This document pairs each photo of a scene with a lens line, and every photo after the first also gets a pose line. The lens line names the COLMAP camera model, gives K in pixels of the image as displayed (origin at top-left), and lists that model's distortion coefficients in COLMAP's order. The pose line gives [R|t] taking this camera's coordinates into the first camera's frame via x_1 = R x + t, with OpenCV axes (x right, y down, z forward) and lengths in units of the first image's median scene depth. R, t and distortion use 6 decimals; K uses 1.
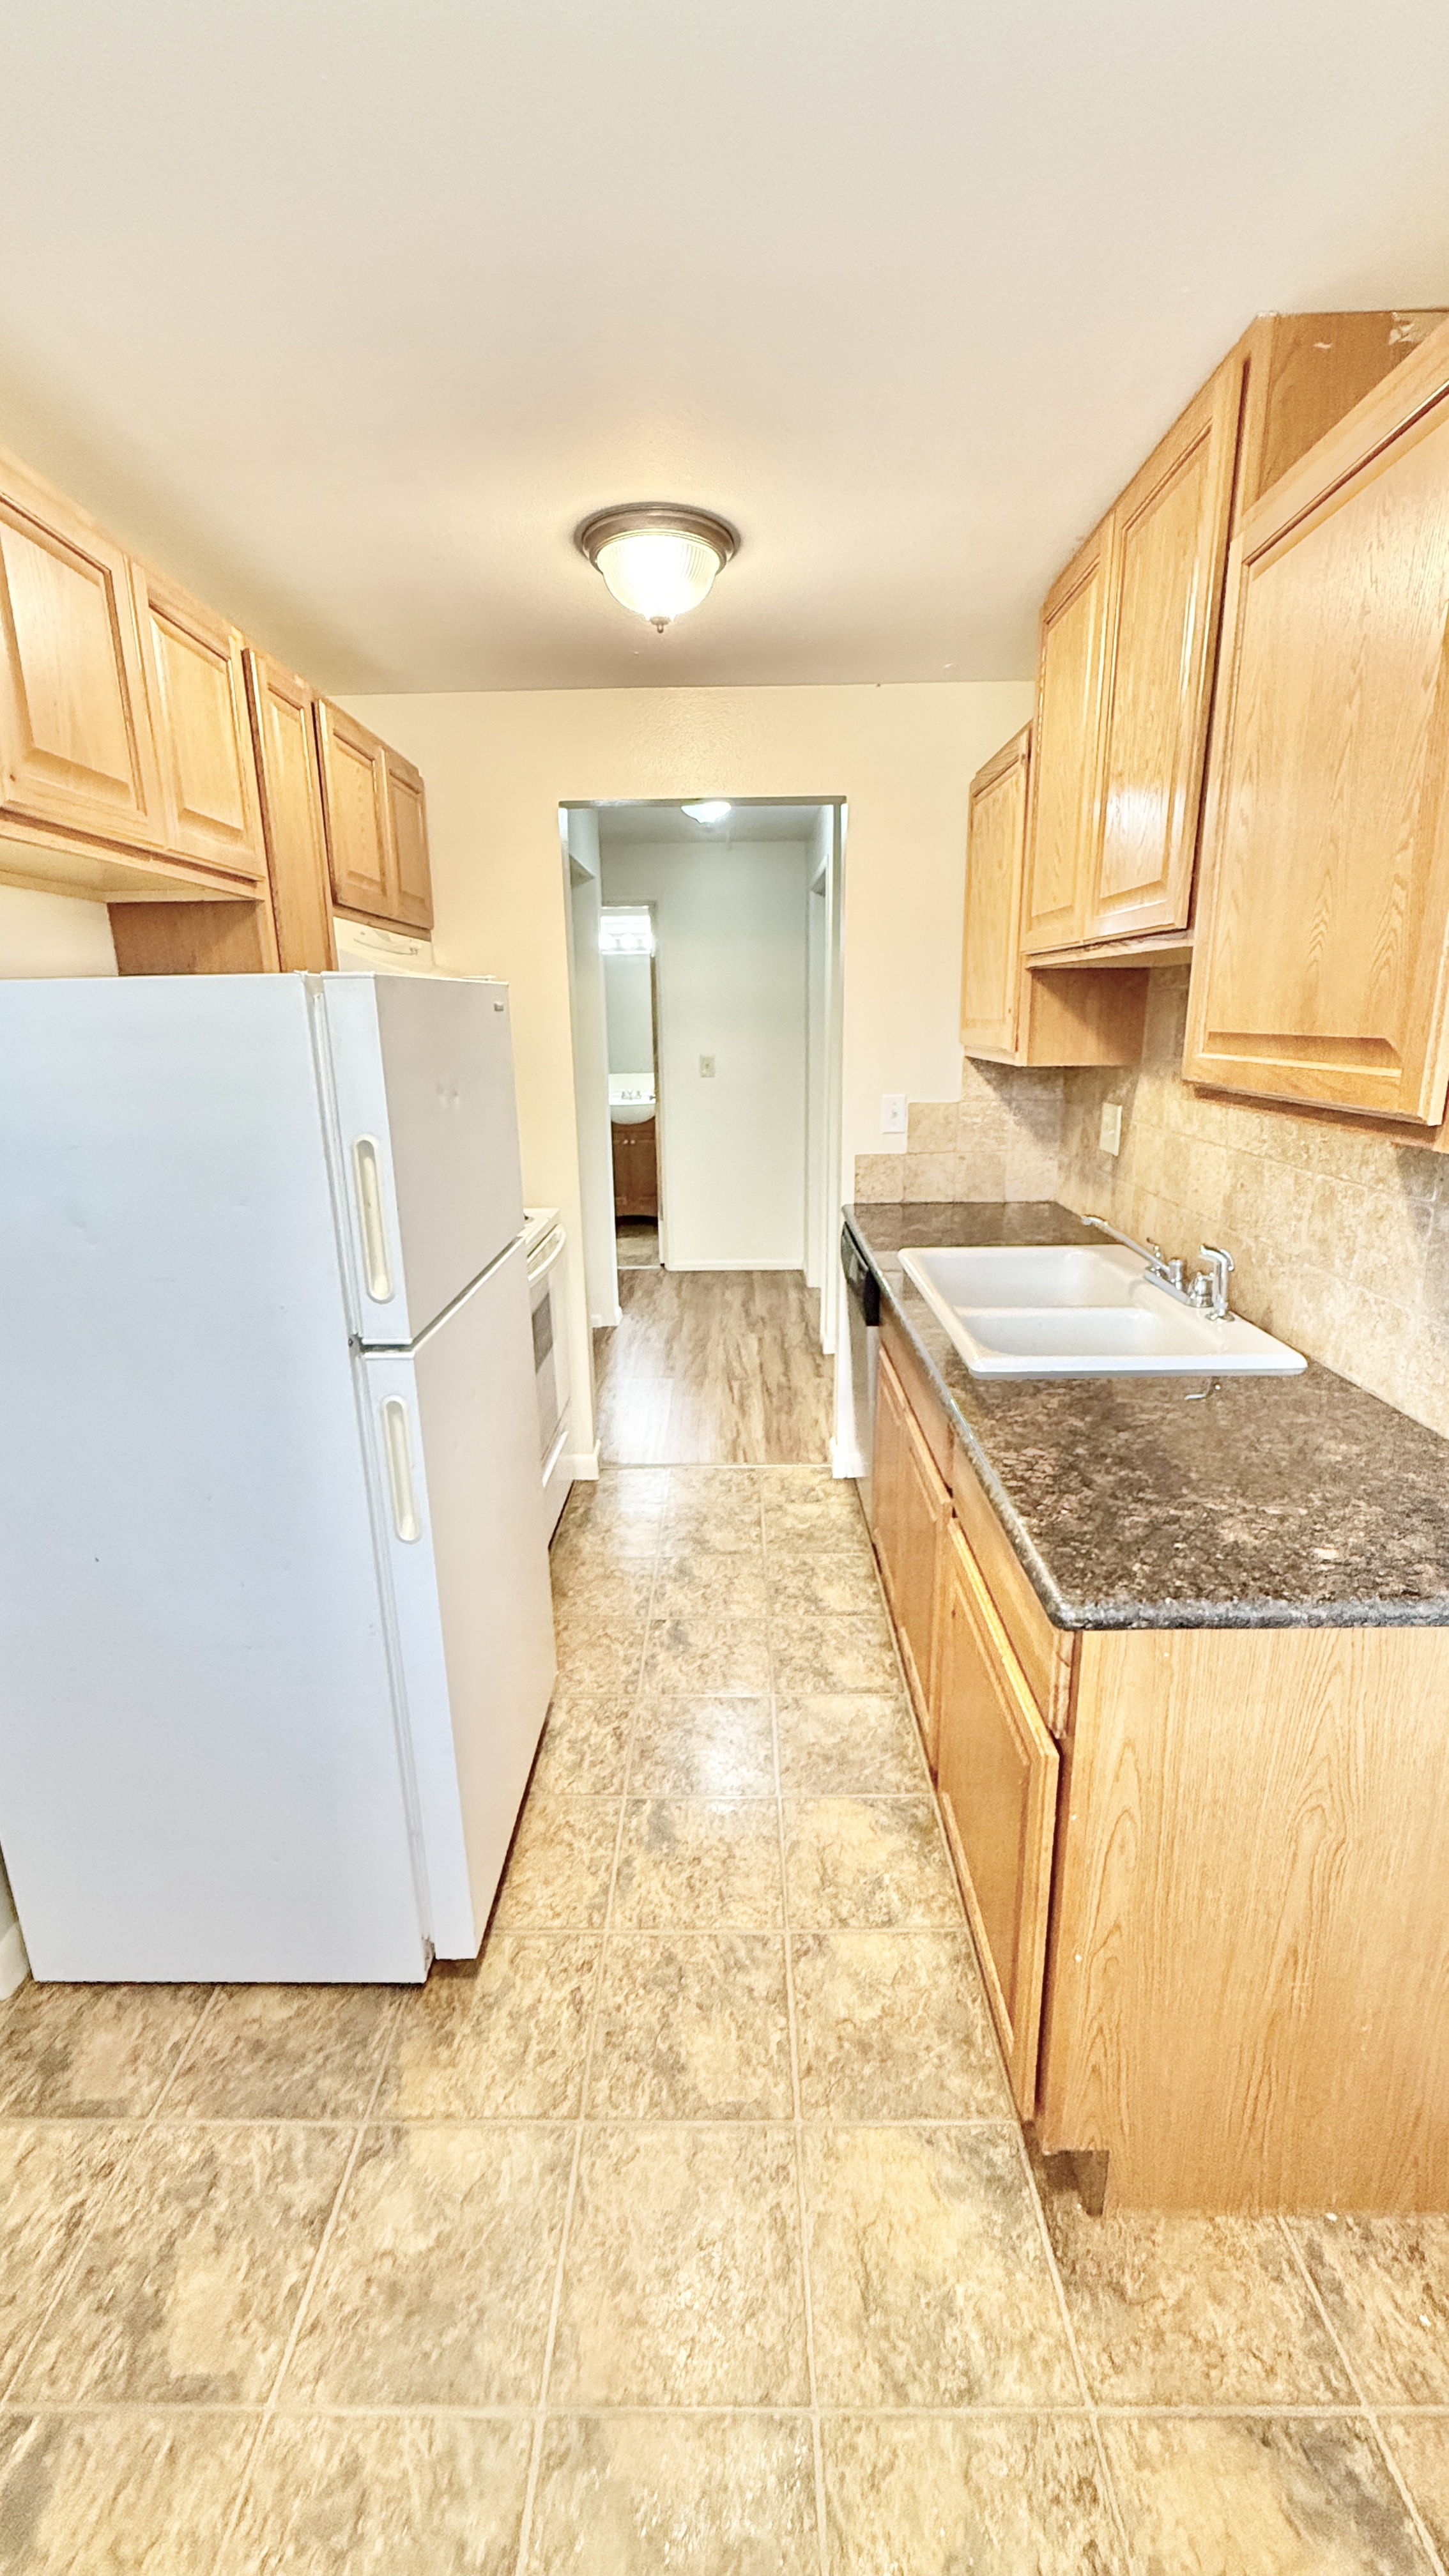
lens RADIAL K [[1020.4, 0, 723.2], [0, 1020.4, 1285.3], [0, 0, 1]] dist [0.000002, 0.000472]
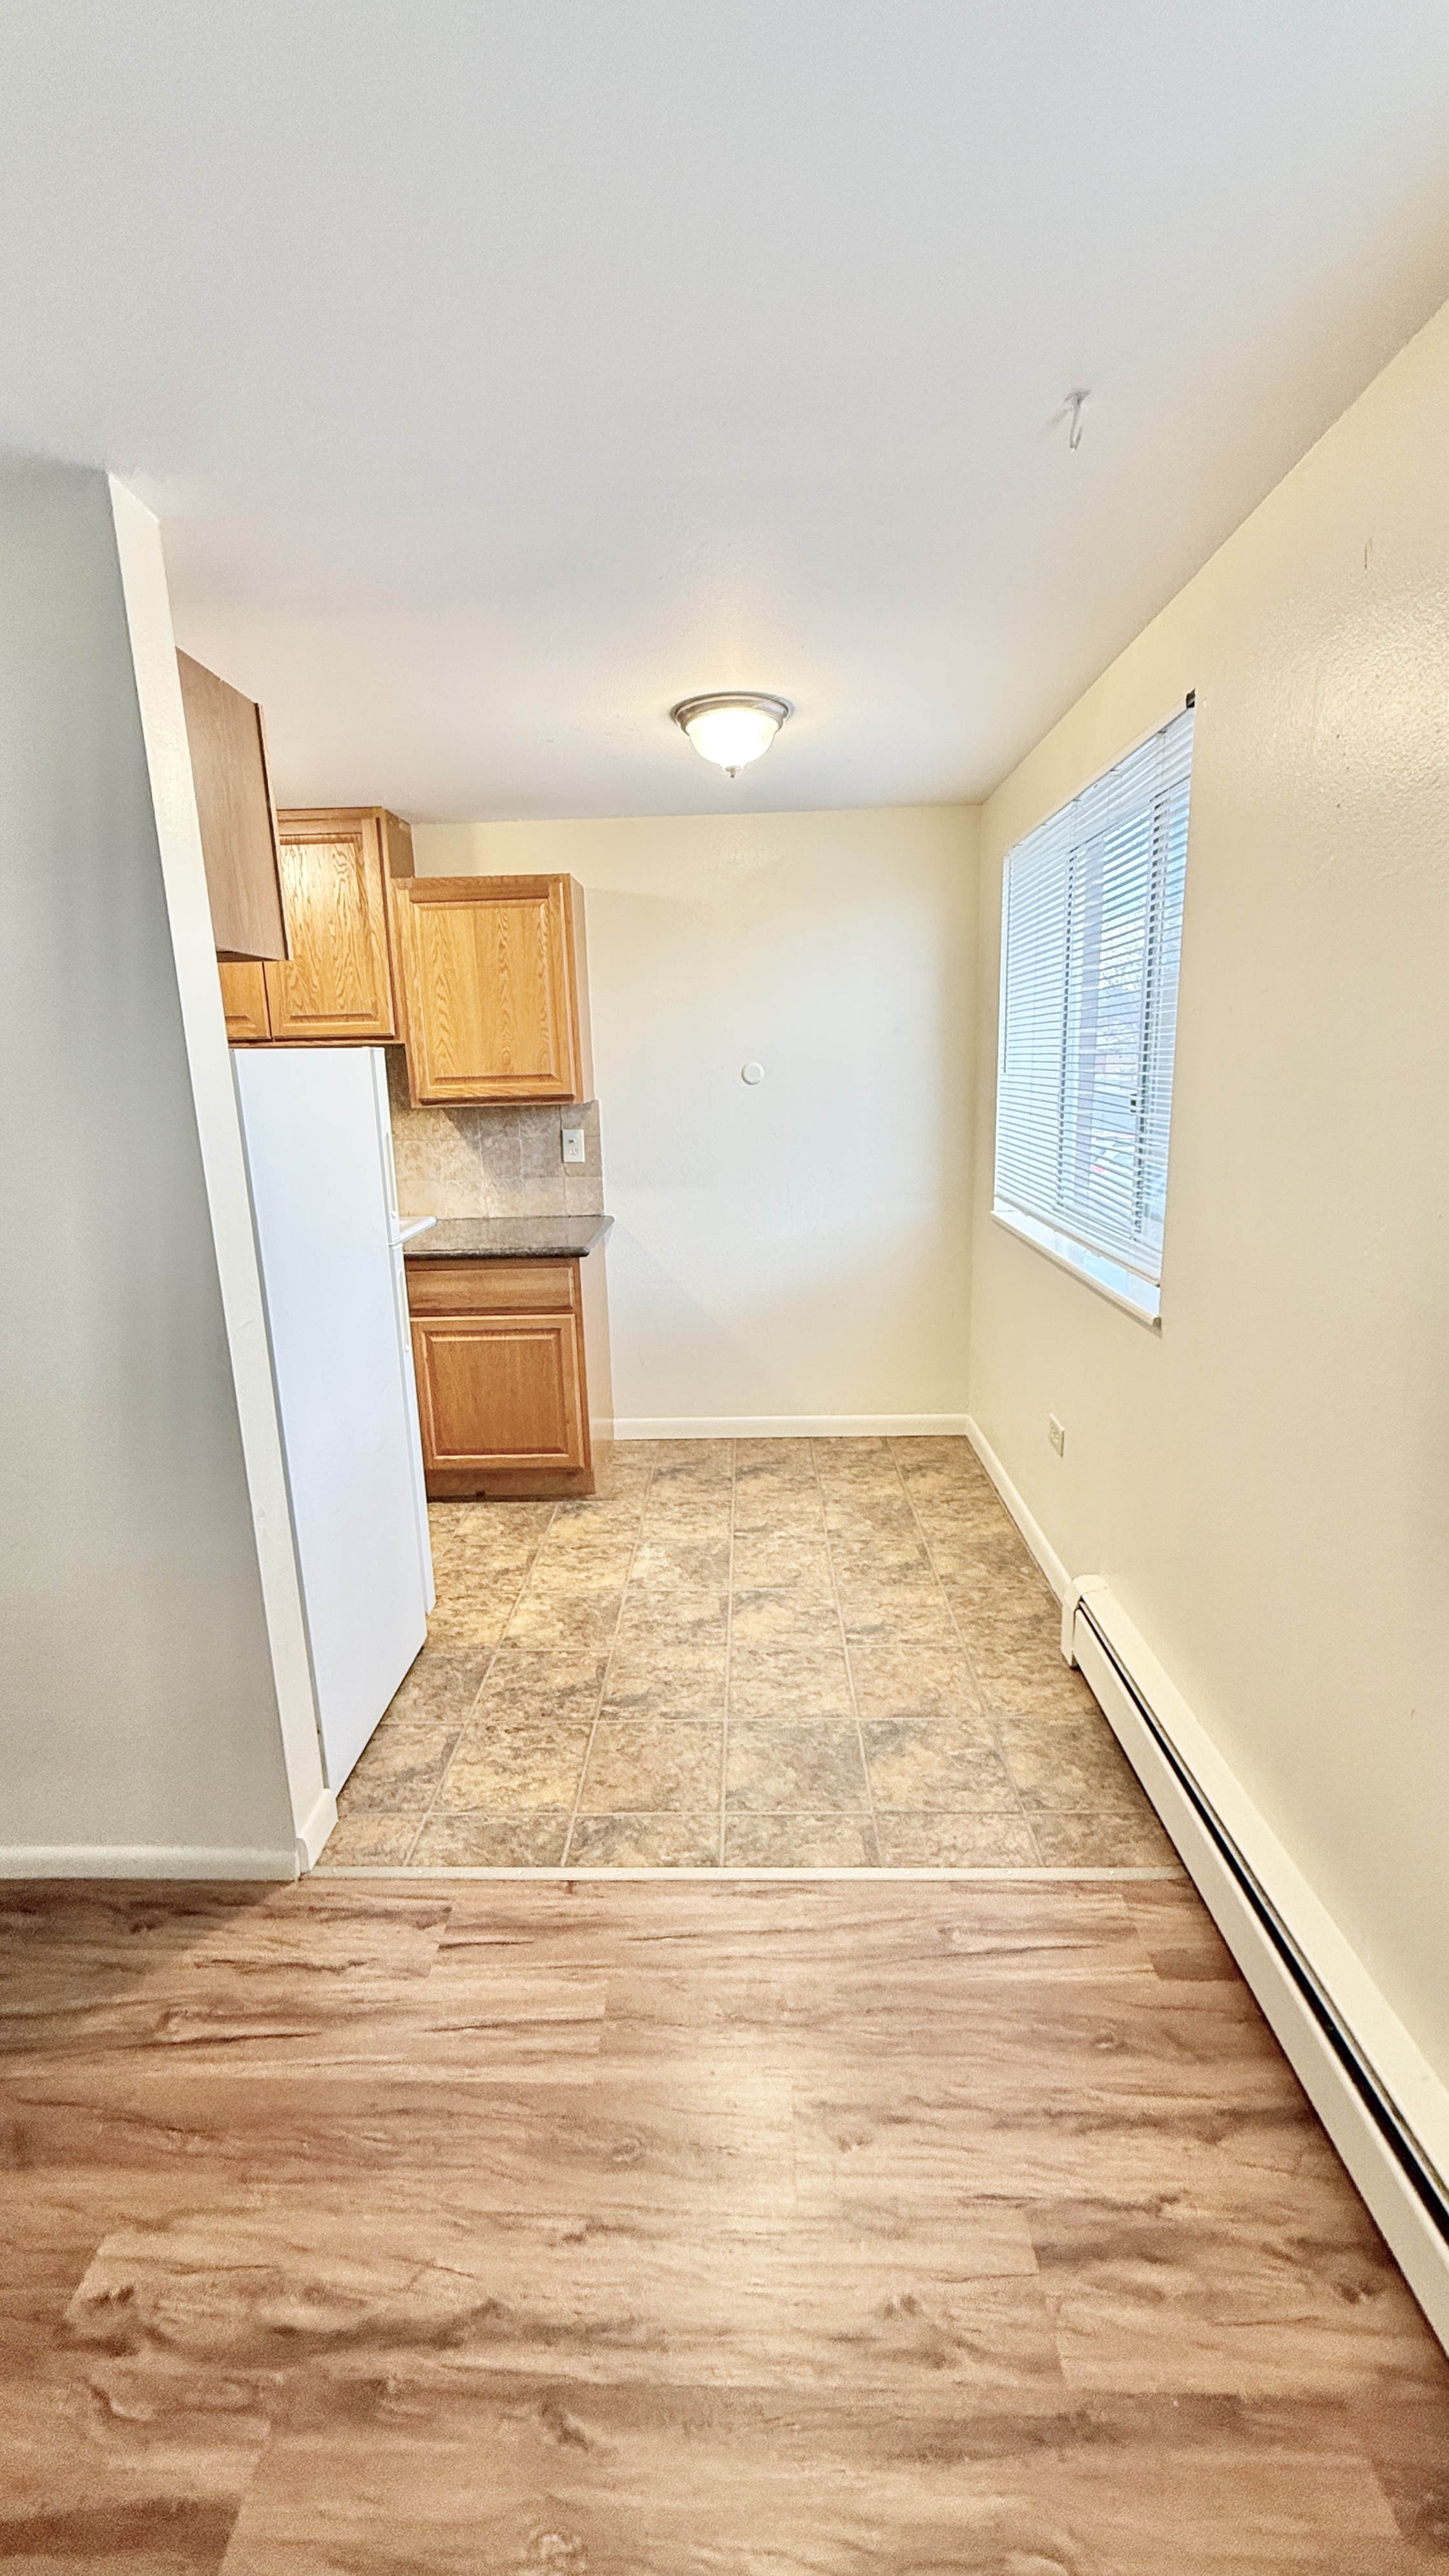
lens RADIAL K [[1020.4, 0, 722.0], [0, 1020.4, 1284.8], [0, 0, 1]] dist [0.000002, 0.000472]
pose [[0.014287, -0.203469, 0.978977, -1.838384], [0.283211, 0.939807, 0.191195, -0.044894], [-0.958951, 0.274525, 0.071052, 0.259354]]
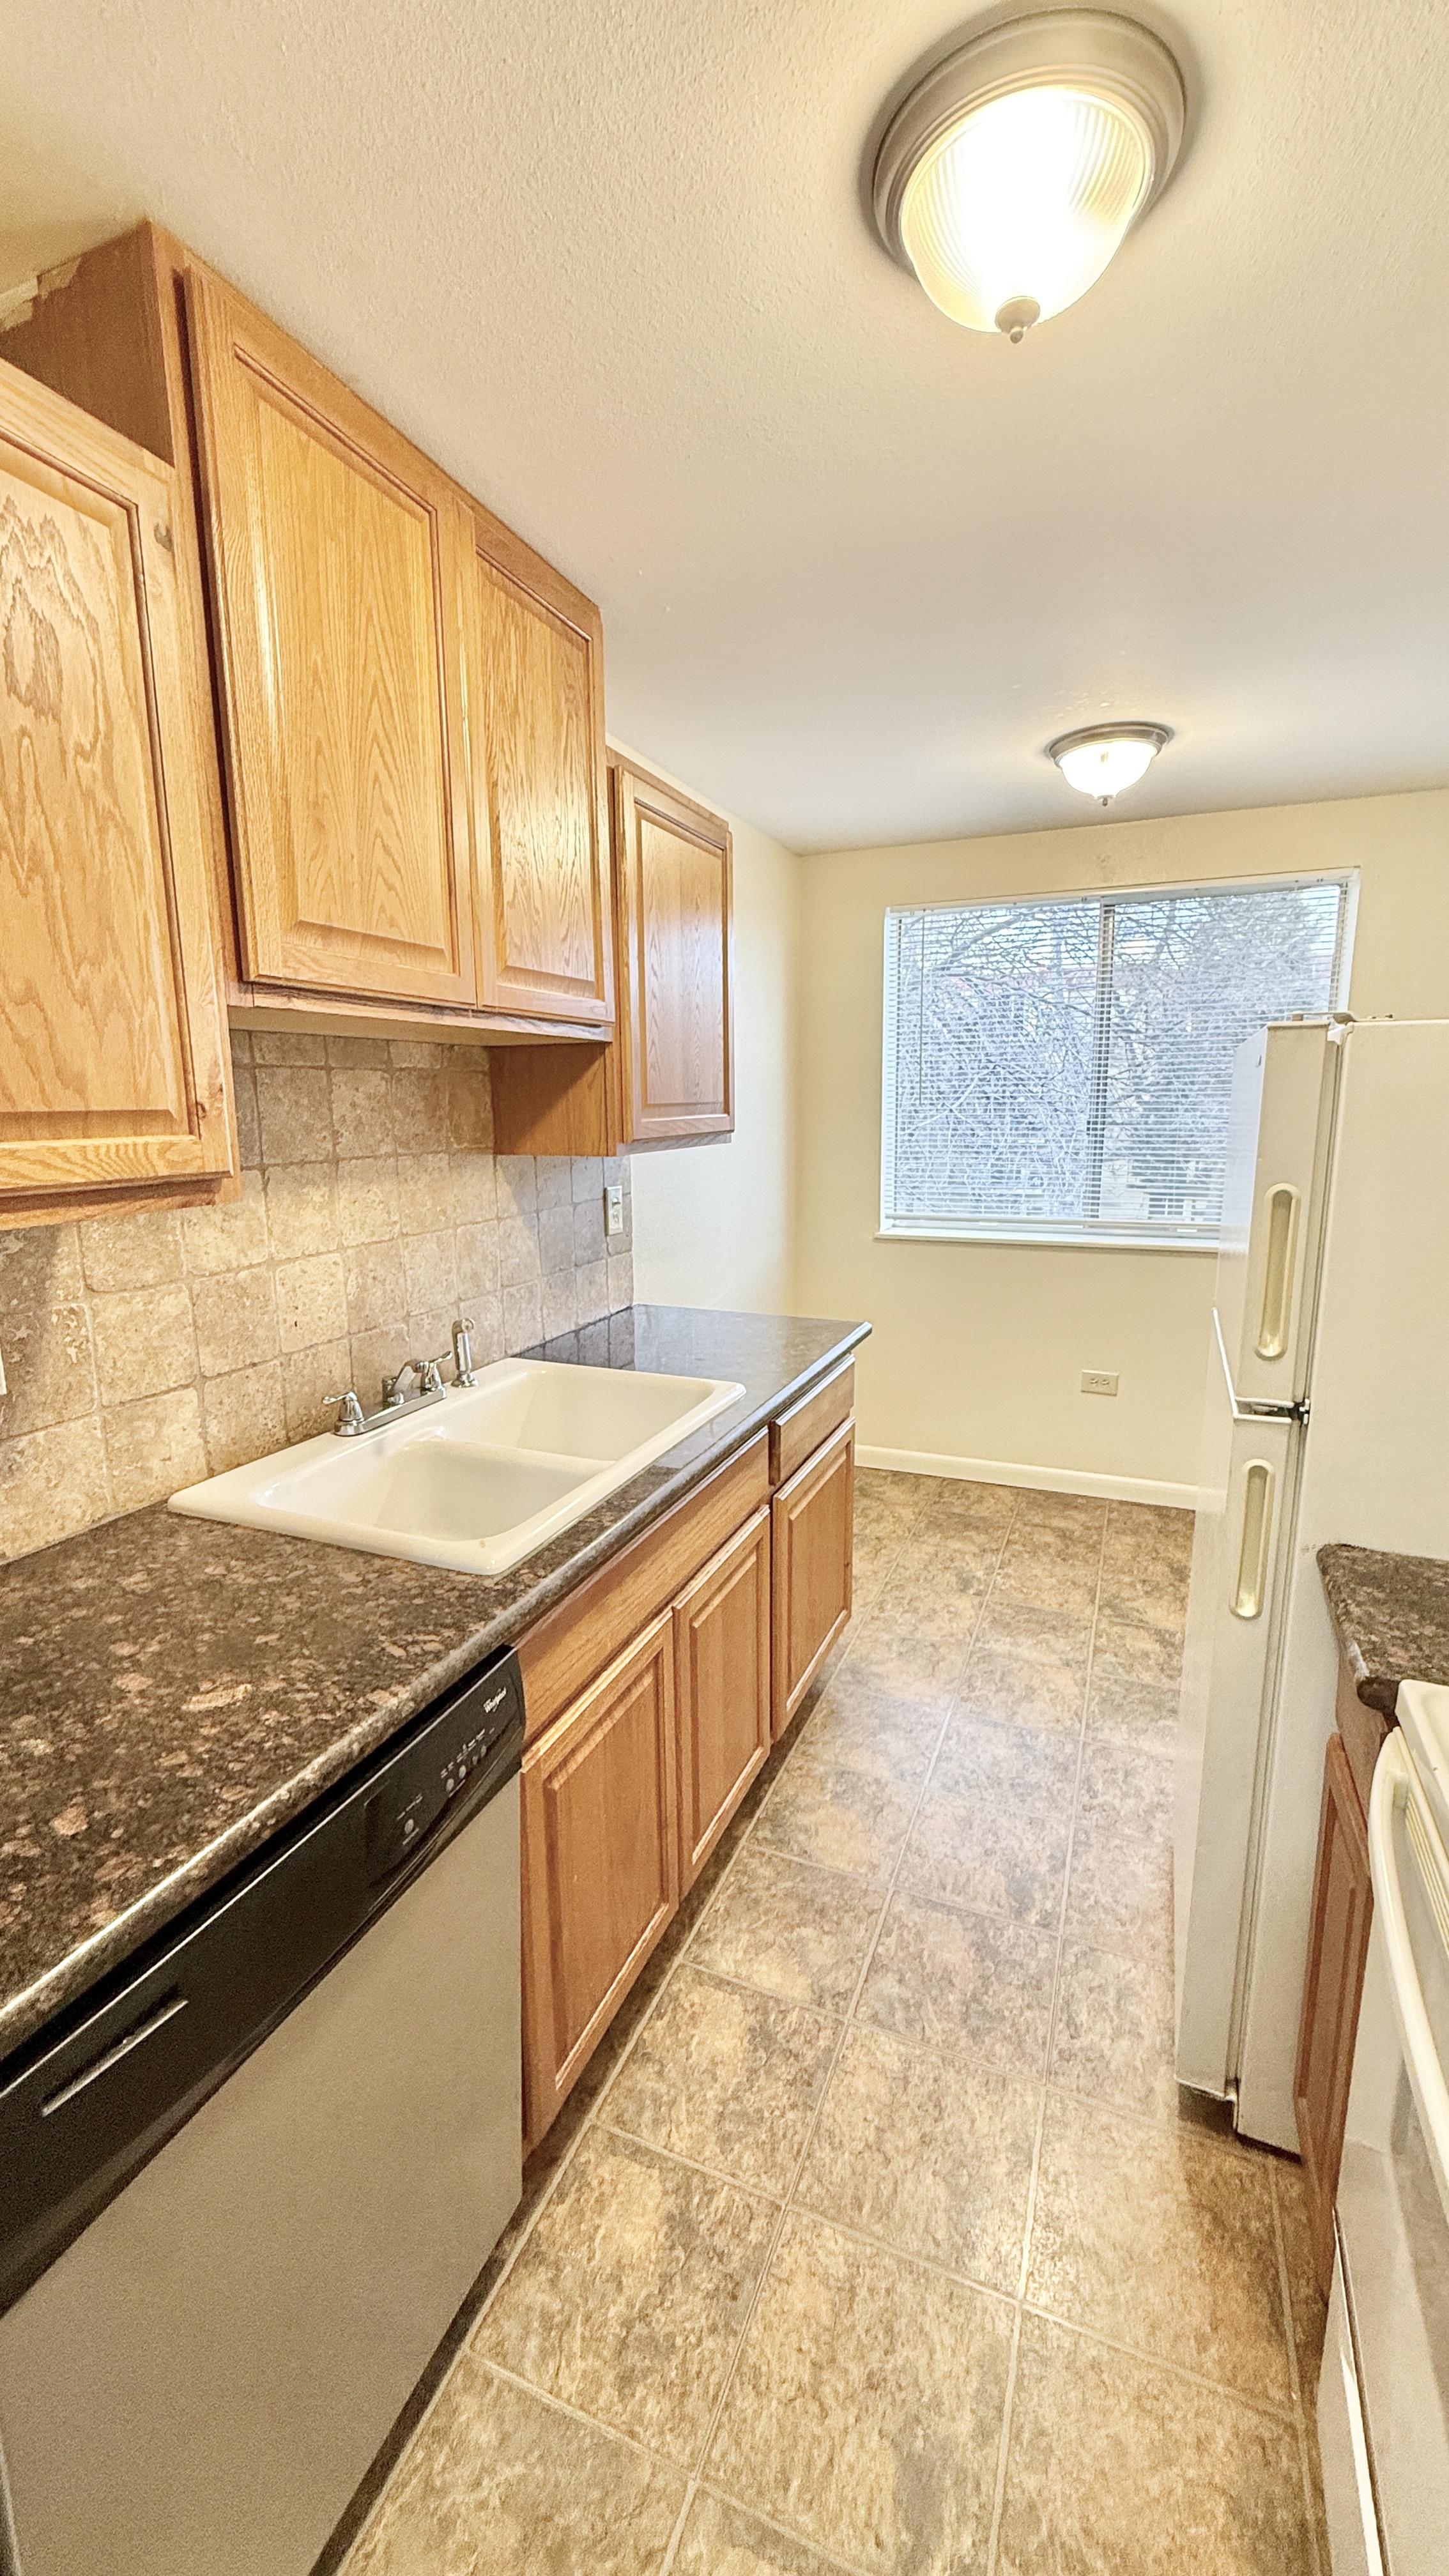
lens RADIAL K [[1020.4, 0, 727.9], [0, 1020.4, 1281.5], [0, 0, 1]] dist [0.000002, 0.000472]
pose [[-0.928895, -0.048547, 0.367147, -0.161927], [0.112908, 0.907051, 0.405598, -0.536295], [-0.352711, 0.418212, -0.837074, 2.054011]]
